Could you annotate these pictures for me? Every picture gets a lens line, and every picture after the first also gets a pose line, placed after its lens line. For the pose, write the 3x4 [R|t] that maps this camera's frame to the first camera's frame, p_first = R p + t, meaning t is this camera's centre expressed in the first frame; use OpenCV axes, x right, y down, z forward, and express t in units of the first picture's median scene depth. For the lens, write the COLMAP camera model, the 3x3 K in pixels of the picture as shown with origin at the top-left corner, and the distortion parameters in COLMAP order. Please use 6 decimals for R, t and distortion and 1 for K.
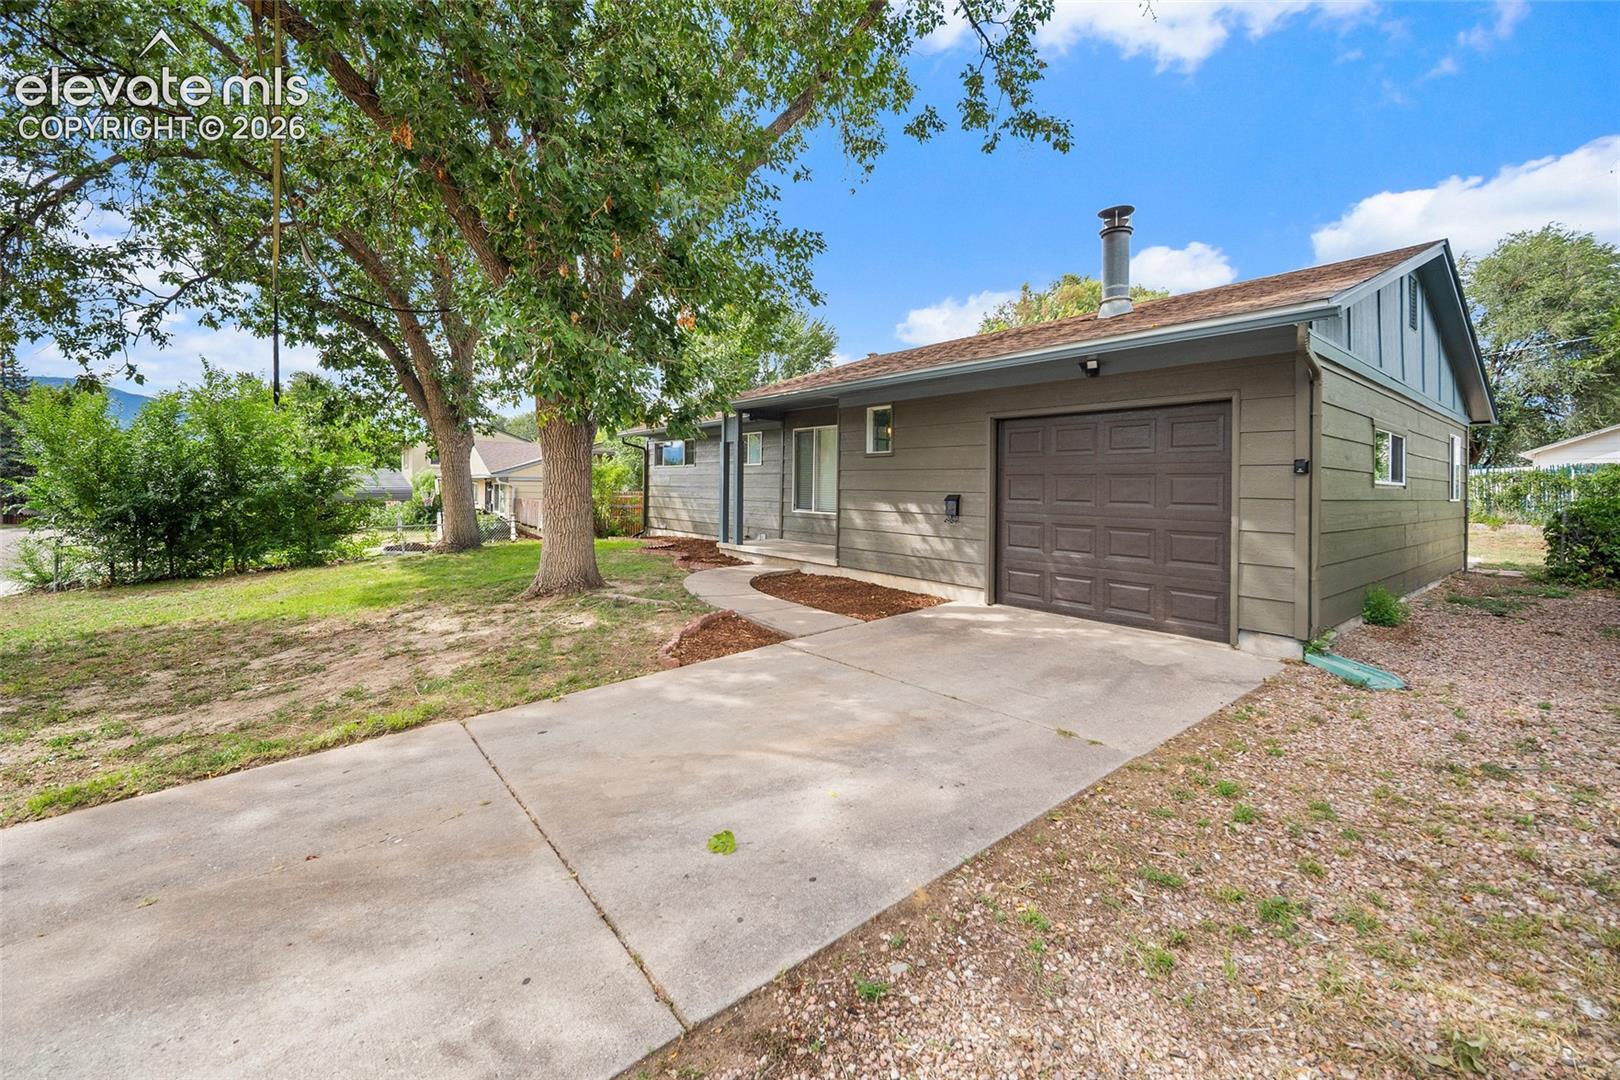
lens RADIAL K [[654.8, 0, 803.3], [0, 654.8, 463.4], [0, 0, 1]] dist [-0.000545, -0.000145]
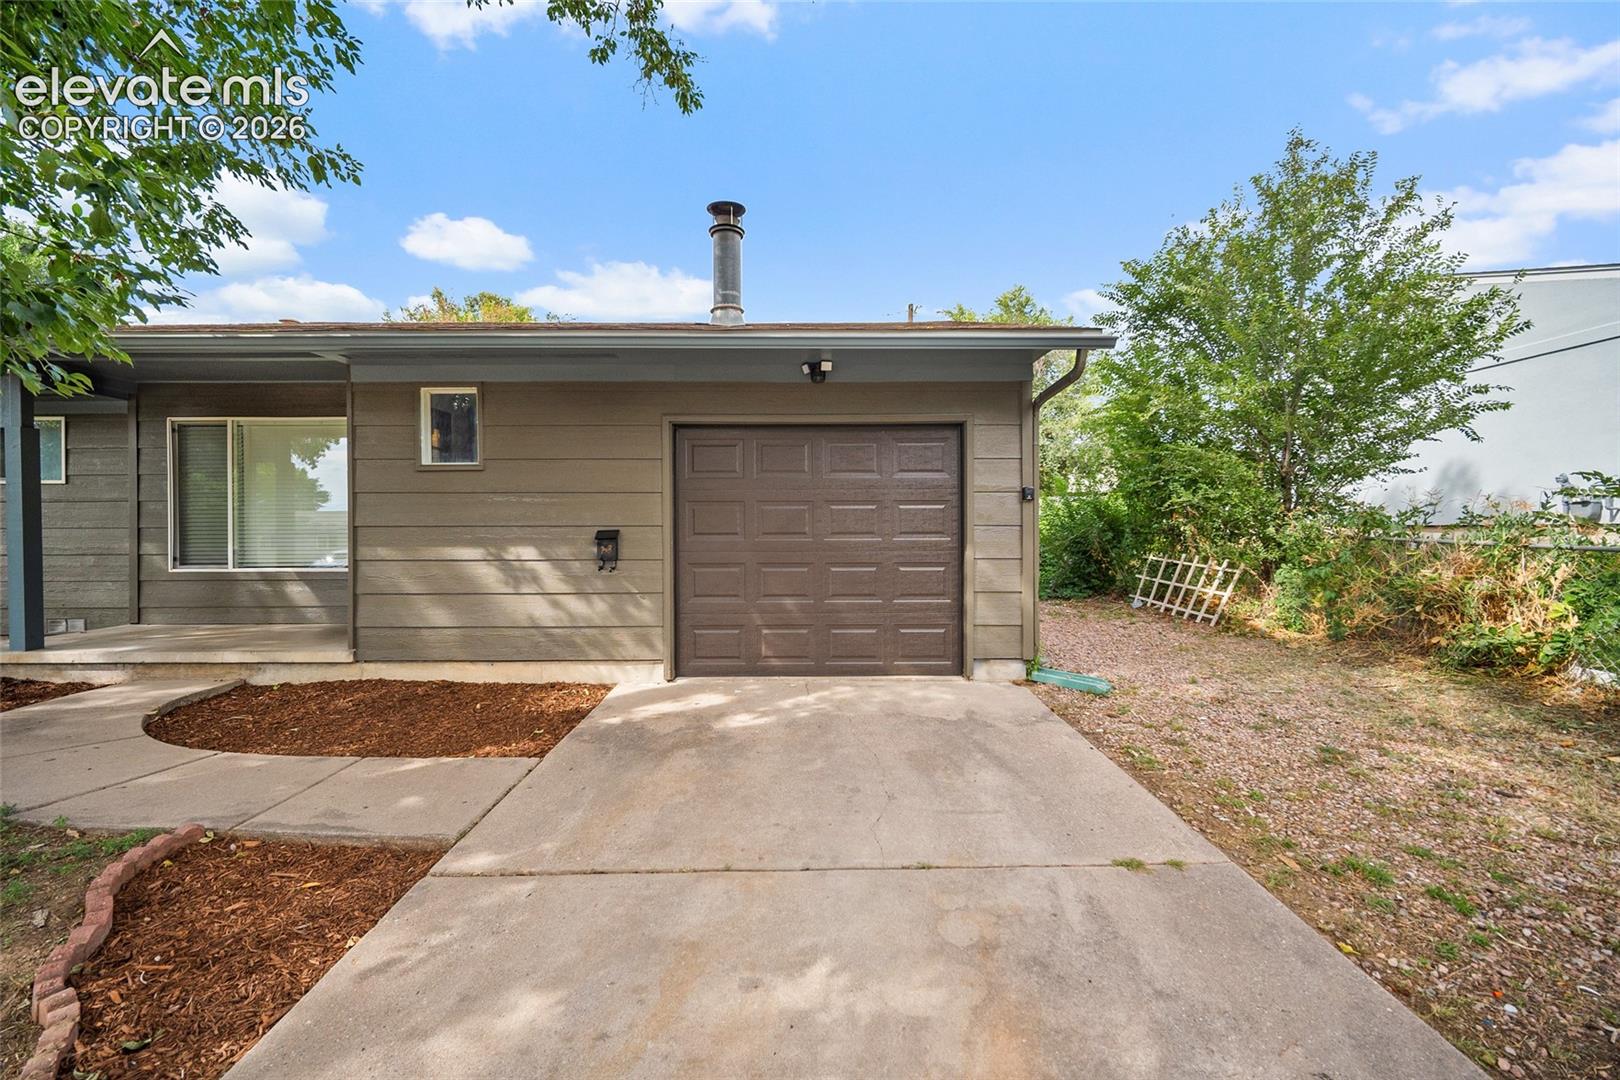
lens RADIAL K [[642.5, 0, 815.7], [0, 642.5, 525.8], [0, 0, 1]] dist [-0.001278, -0.000076]
pose [[0.620204, -0.014889, 0.784299, -0.168742], [-0.014852, 0.999418, 0.030718, 0.020178], [-0.784300, -0.030700, 0.619622, 0.435230]]
